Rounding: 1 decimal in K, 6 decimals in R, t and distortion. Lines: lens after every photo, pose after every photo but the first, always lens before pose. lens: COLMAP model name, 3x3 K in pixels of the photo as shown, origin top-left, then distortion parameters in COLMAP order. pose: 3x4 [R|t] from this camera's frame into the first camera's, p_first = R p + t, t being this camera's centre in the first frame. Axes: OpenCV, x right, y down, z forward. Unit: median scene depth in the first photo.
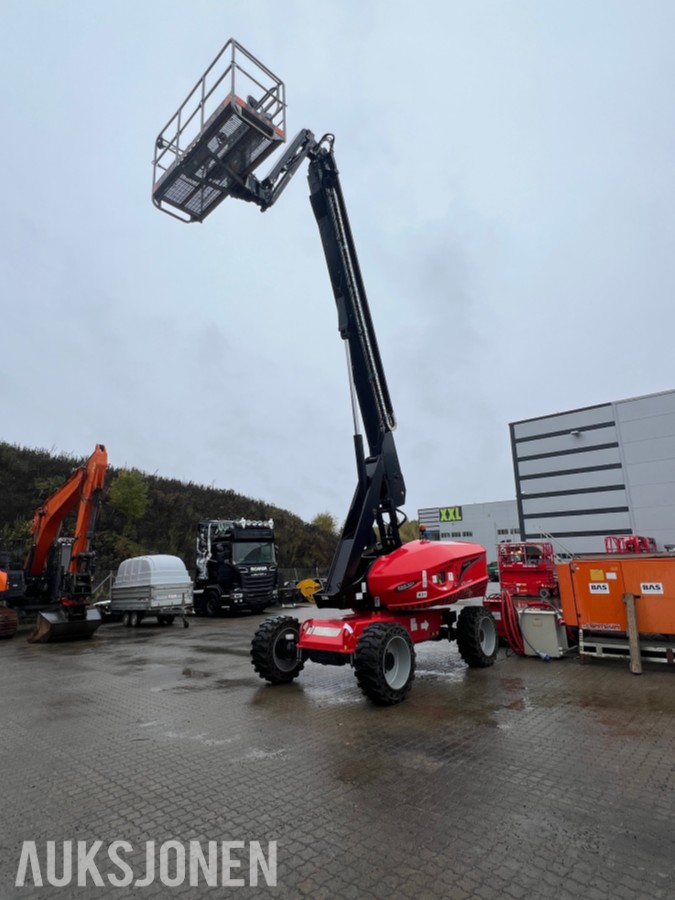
lens RADIAL K [[481.9, 0, 341.8], [0, 481.9, 447.8], [0, 0, 1]] dist [0.001583, -0.002124]
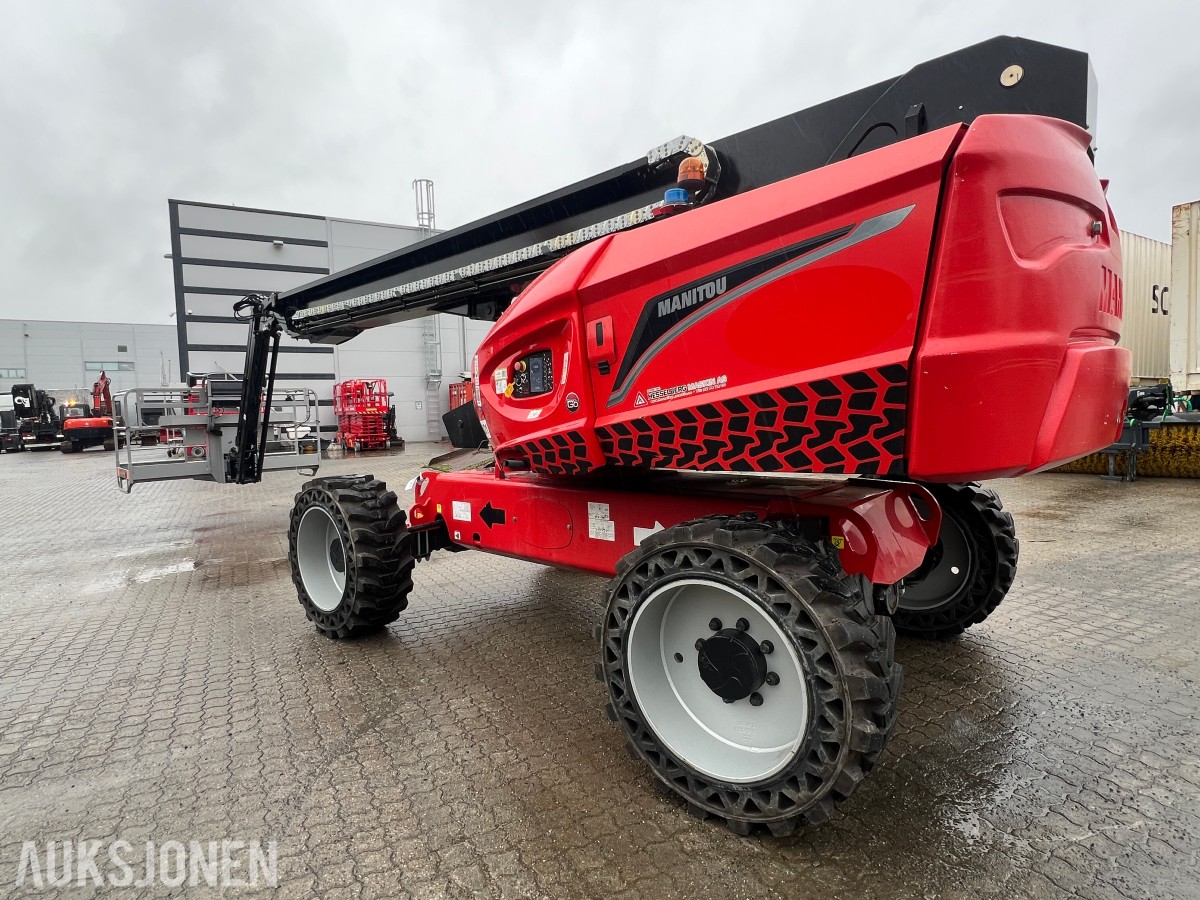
lens RADIAL K [[637.2, 0, 600.0], [0, 637.2, 450.0], [0, 0, 1]] dist [0.004253, -0.000276]
pose [[-0.020838, 0.091005, -0.995632, 0.582349], [0.273892, 0.958271, 0.081858, 0.301595], [0.961535, -0.270990, -0.044894, 1.078748]]
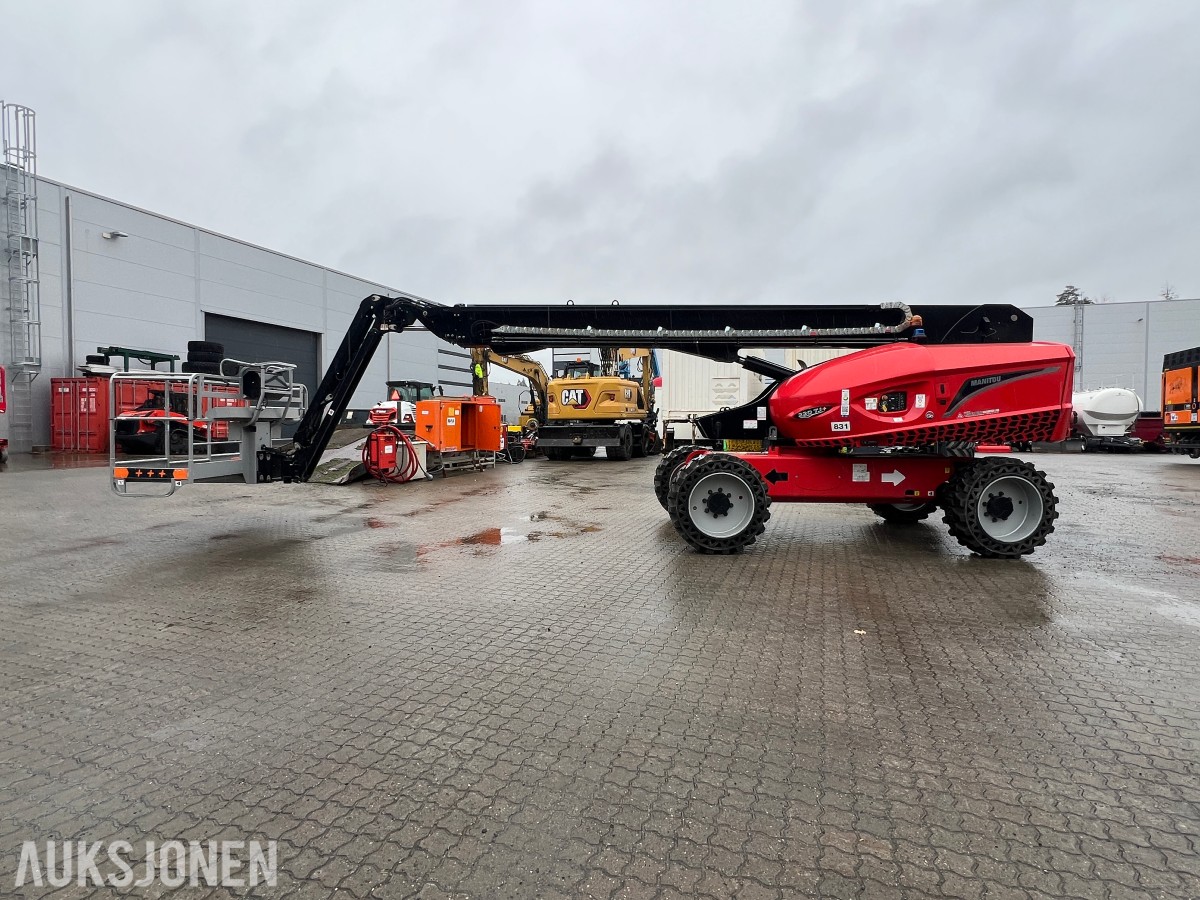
lens RADIAL K [[639.0, 0, 599.7], [0, 639.0, 443.4], [0, 0, 1]] dist [0.001250, -0.001001]
pose [[0.633121, 0.056491, -0.771989, 0.614541], [0.166461, 0.964062, 0.207063, 0.096665], [0.755942, -0.259602, 0.600965, 0.240251]]
